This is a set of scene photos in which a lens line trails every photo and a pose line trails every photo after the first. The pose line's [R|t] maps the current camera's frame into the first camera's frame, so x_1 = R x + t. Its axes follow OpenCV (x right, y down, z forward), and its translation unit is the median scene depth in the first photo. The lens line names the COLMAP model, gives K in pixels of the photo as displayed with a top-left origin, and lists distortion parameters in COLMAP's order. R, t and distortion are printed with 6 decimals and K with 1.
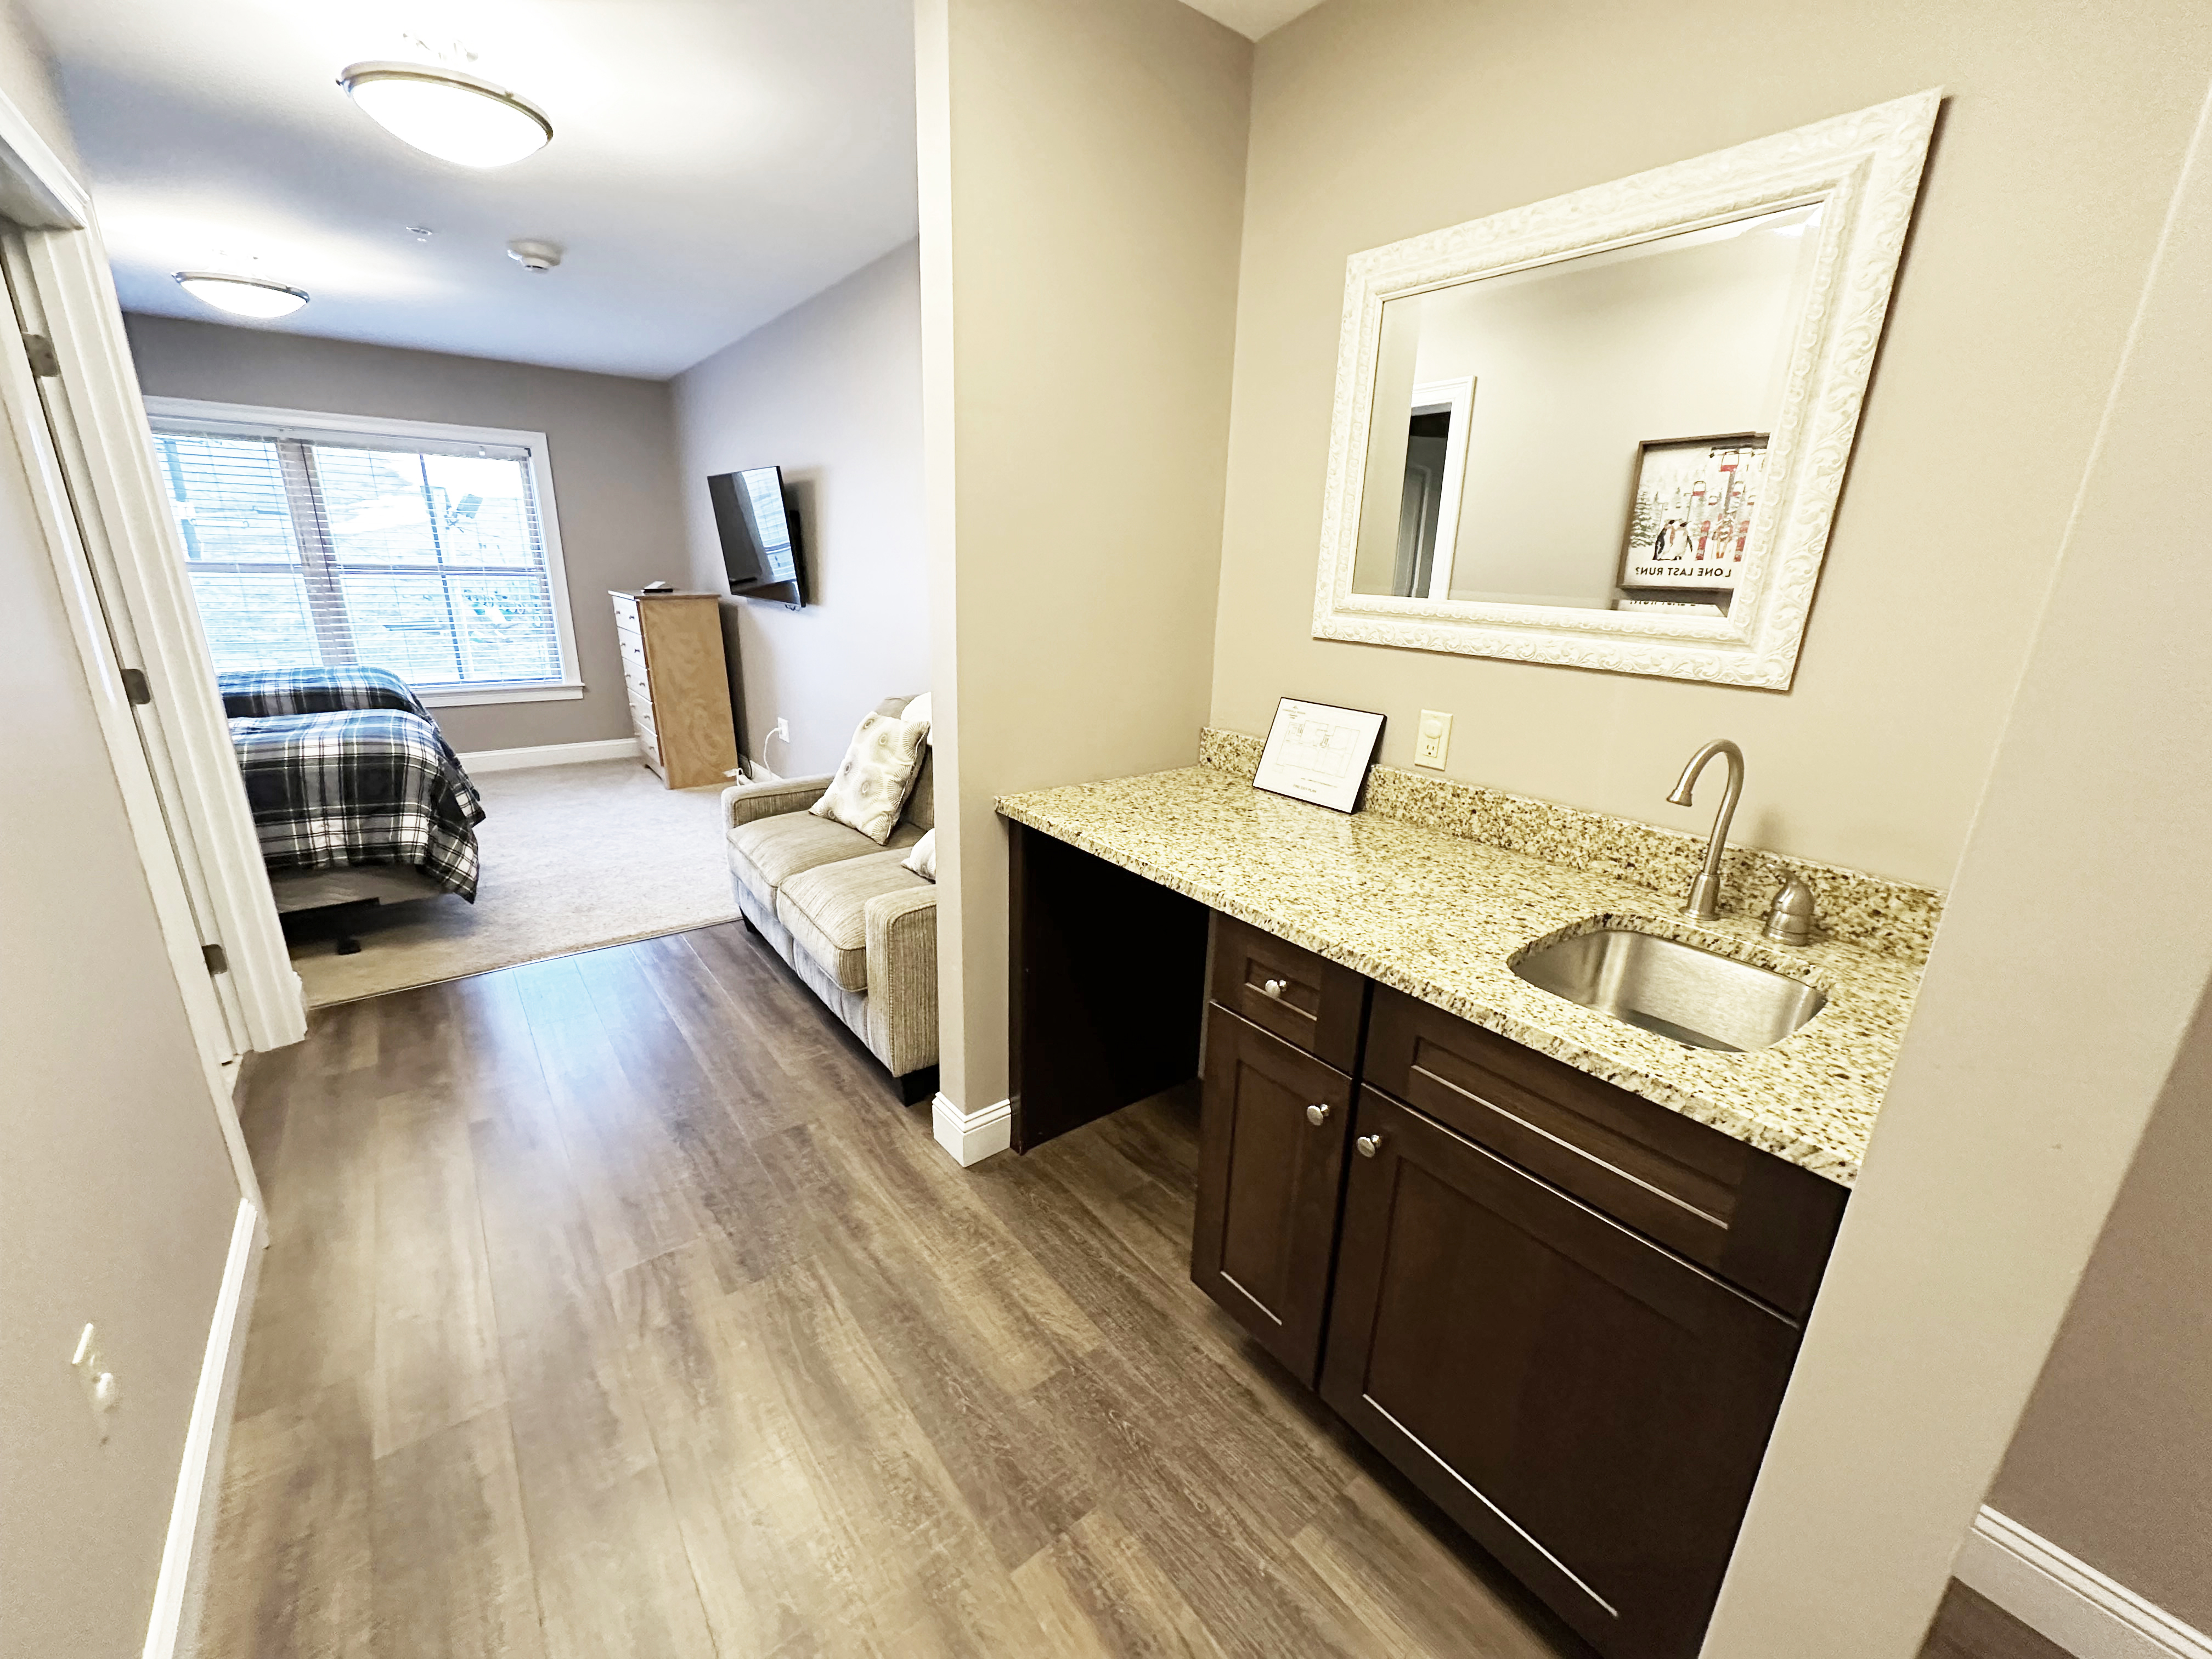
lens RADIAL K [[879.3, 0, 1111.4], [0, 879.3, 824.8], [0, 0, 1]] dist [0.003760, 0.000174]
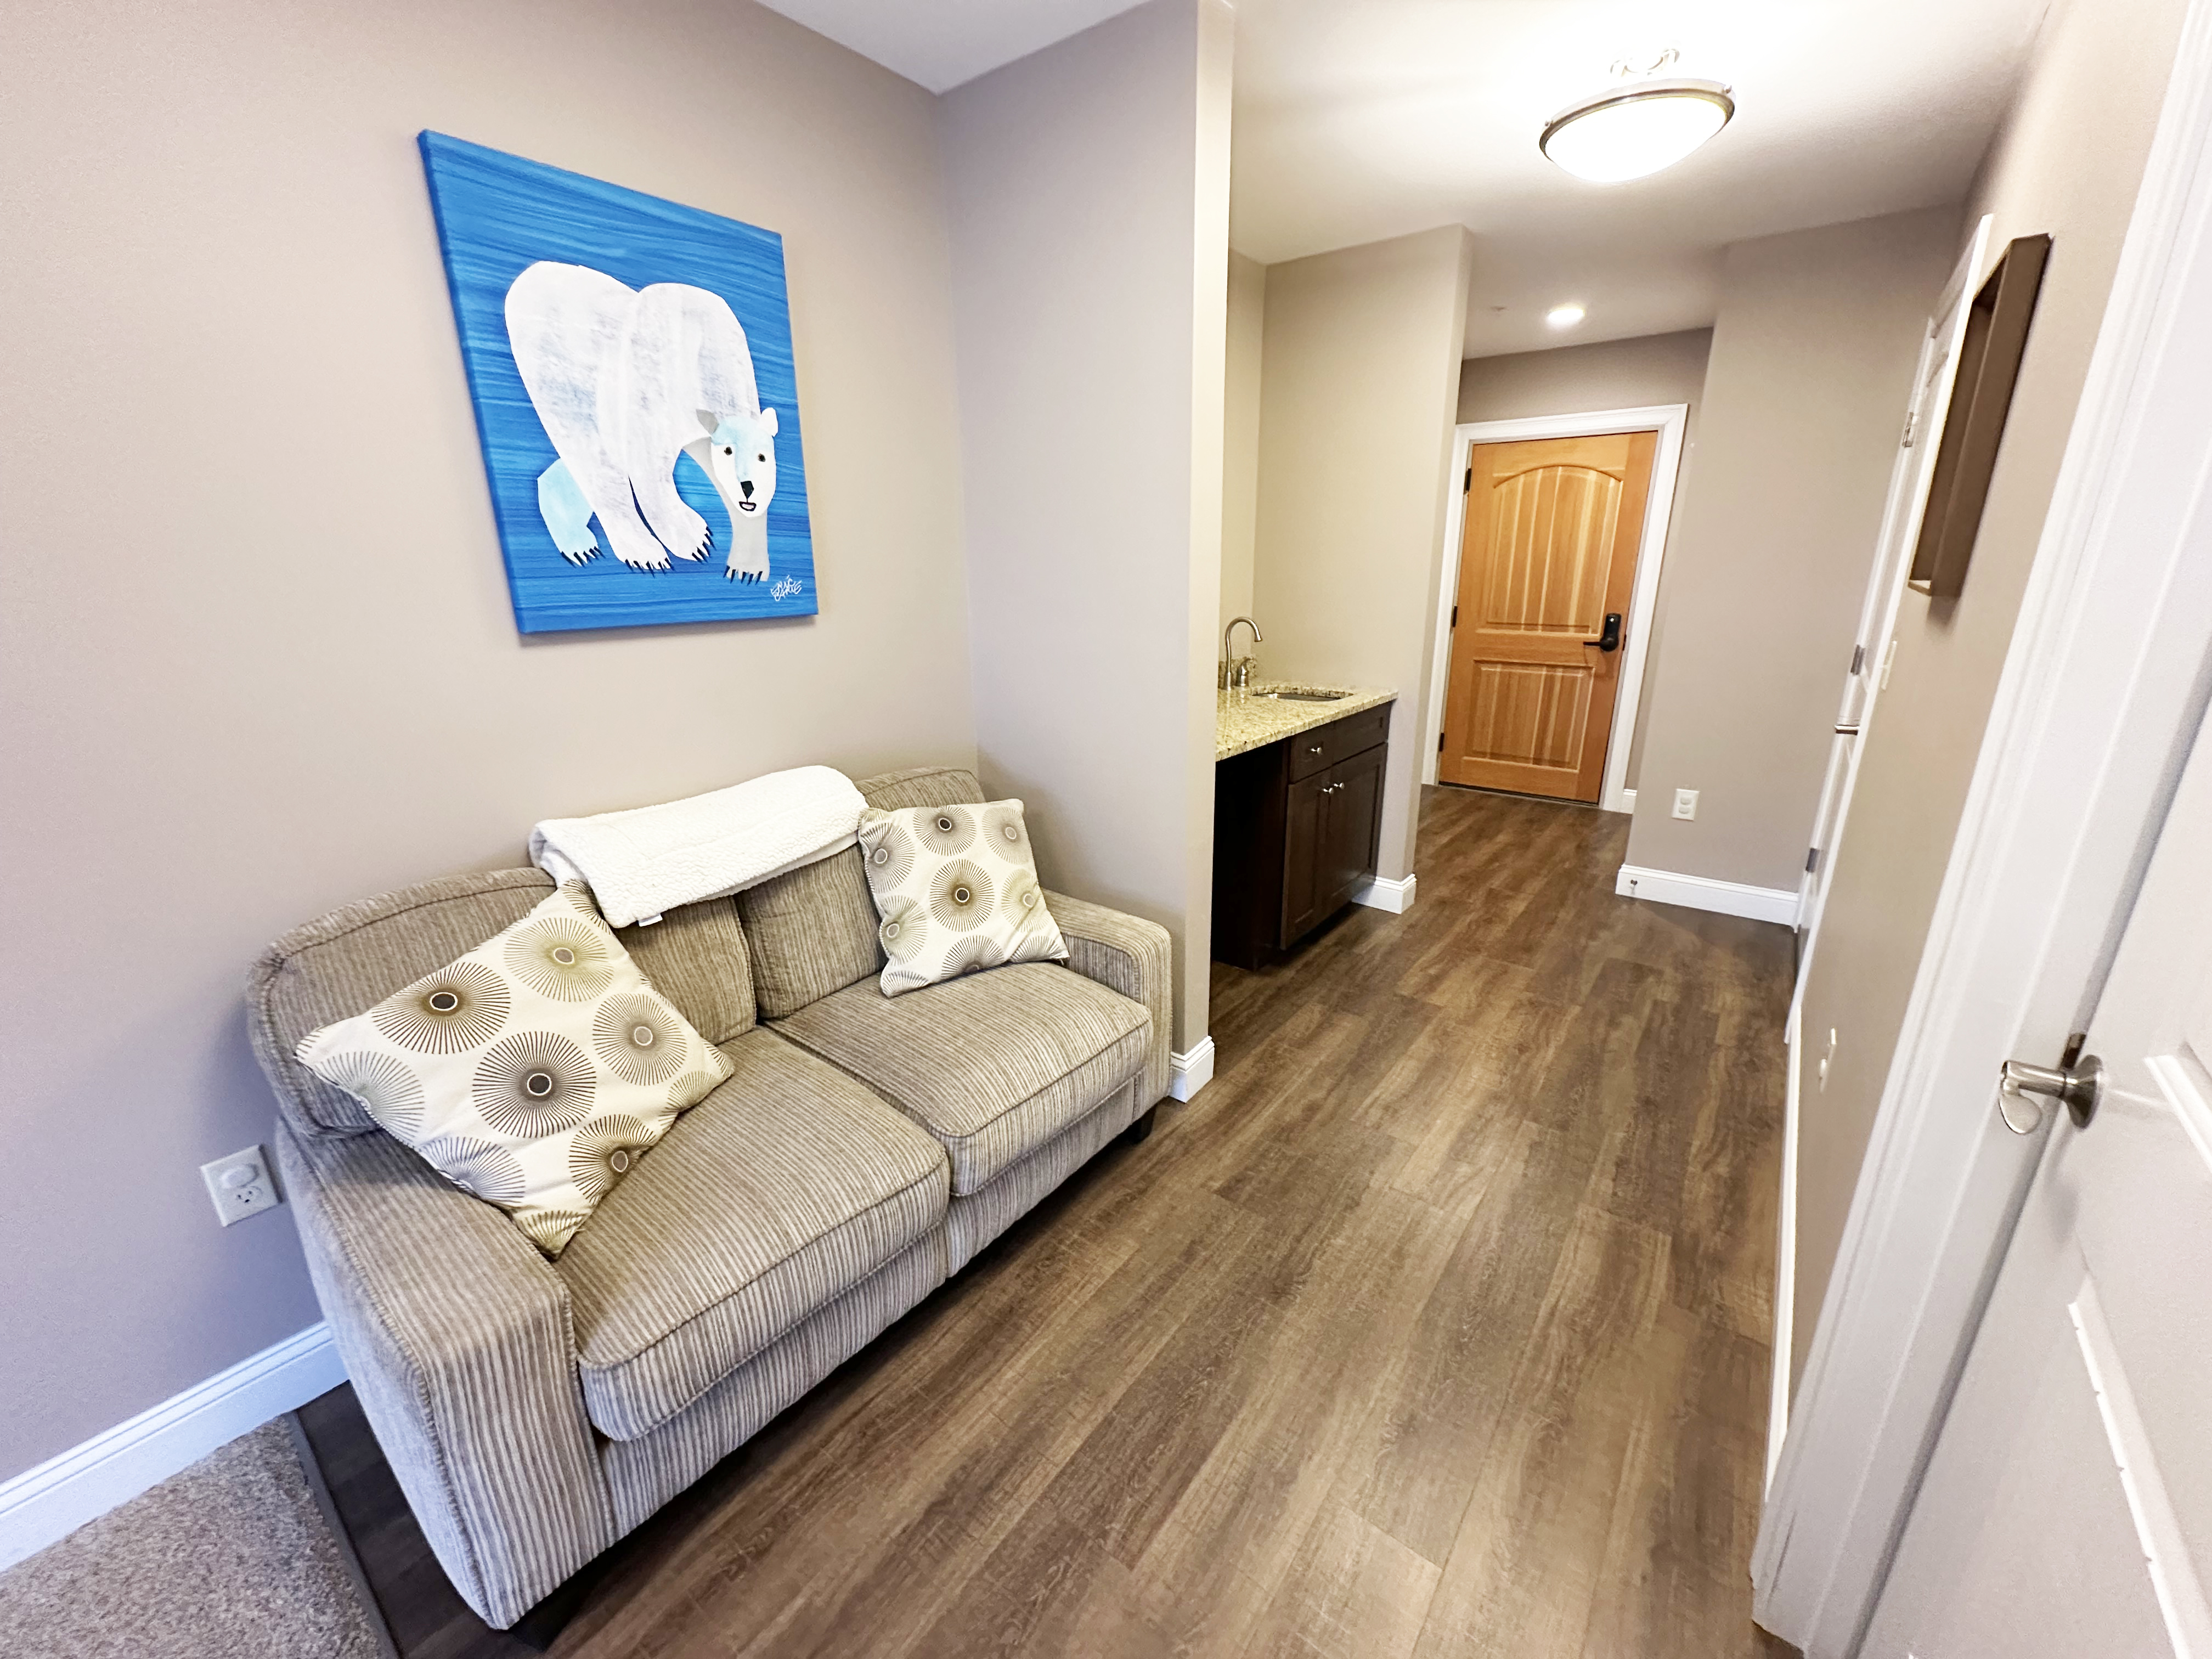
lens RADIAL K [[879.3, 0, 1104.2], [0, 879.3, 825.8], [0, 0, 1]] dist [0.003760, 0.000174]
pose [[-0.239809, -0.310622, 0.919786, -1.365657], [0.281053, 0.884648, 0.372032, -0.475457], [-0.929247, 0.347725, -0.124845, 1.432814]]
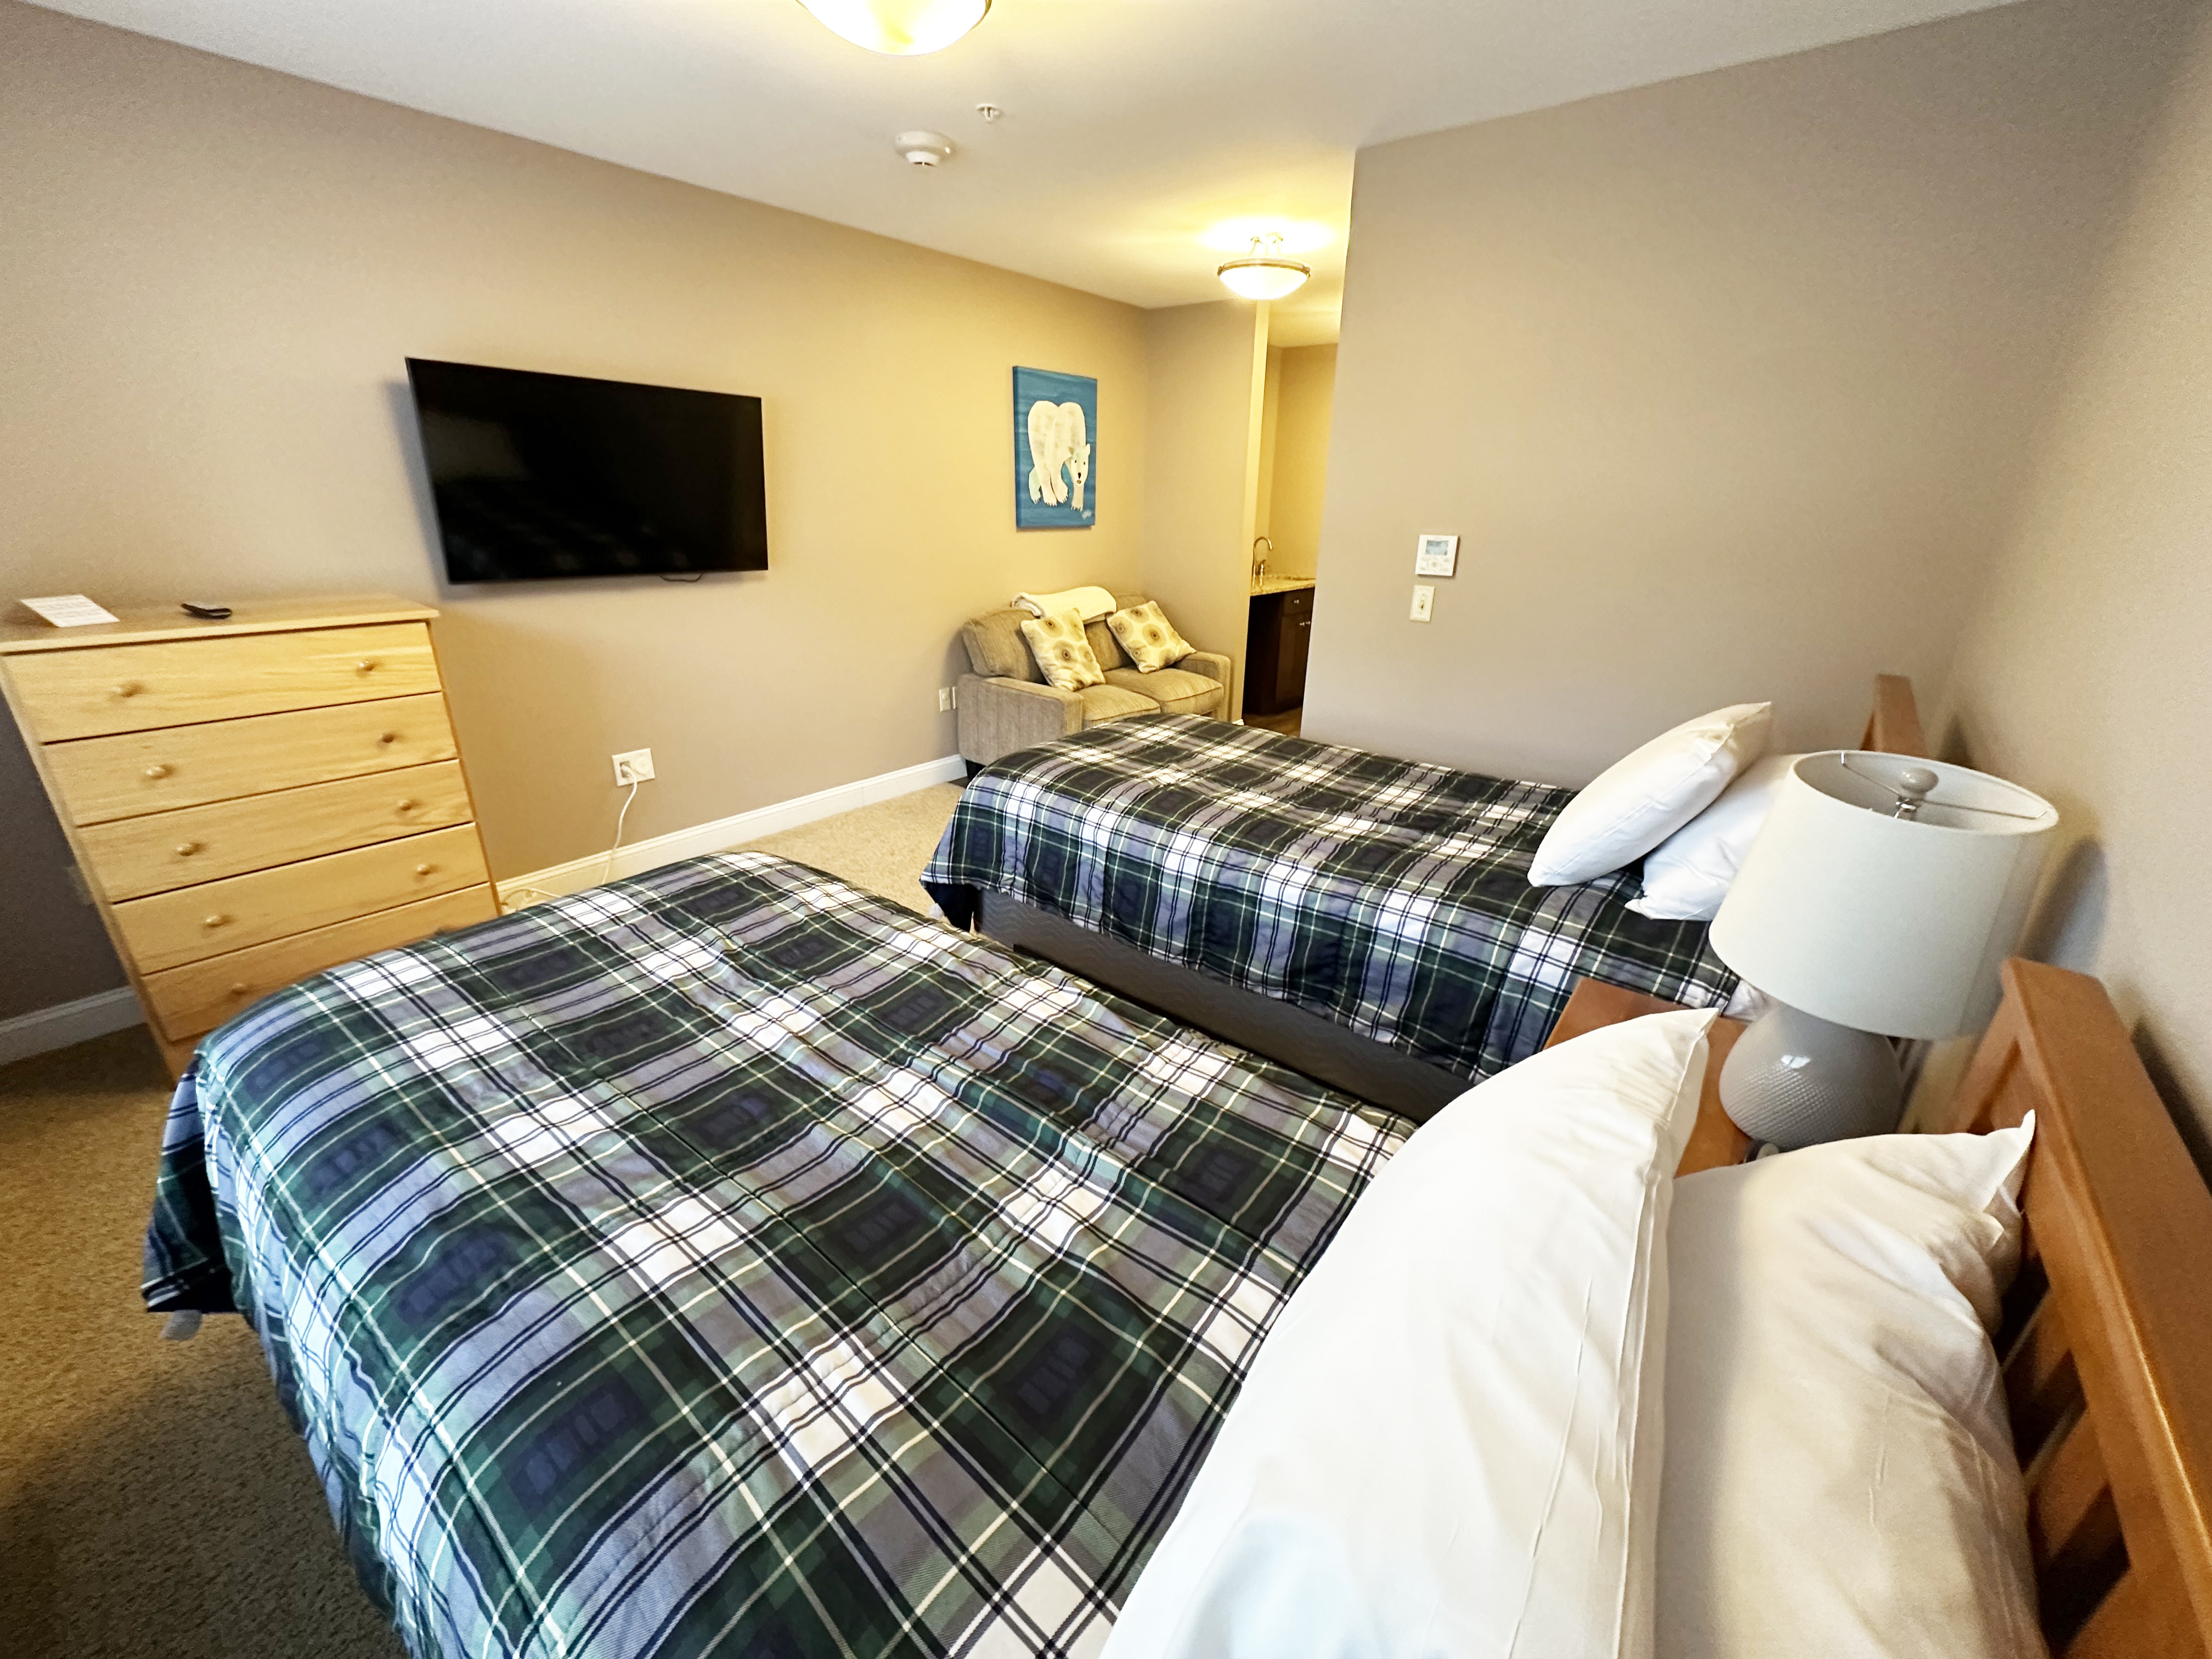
lens RADIAL K [[879.3, 0, 1121.3], [0, 879.3, 826.1], [0, 0, 1]] dist [0.003760, 0.000174]
pose [[-0.239685, -0.386645, 0.890537, -3.106893], [0.250351, 0.861638, 0.441479, -0.799785], [-0.938017, 0.328763, -0.109724, 2.103260]]
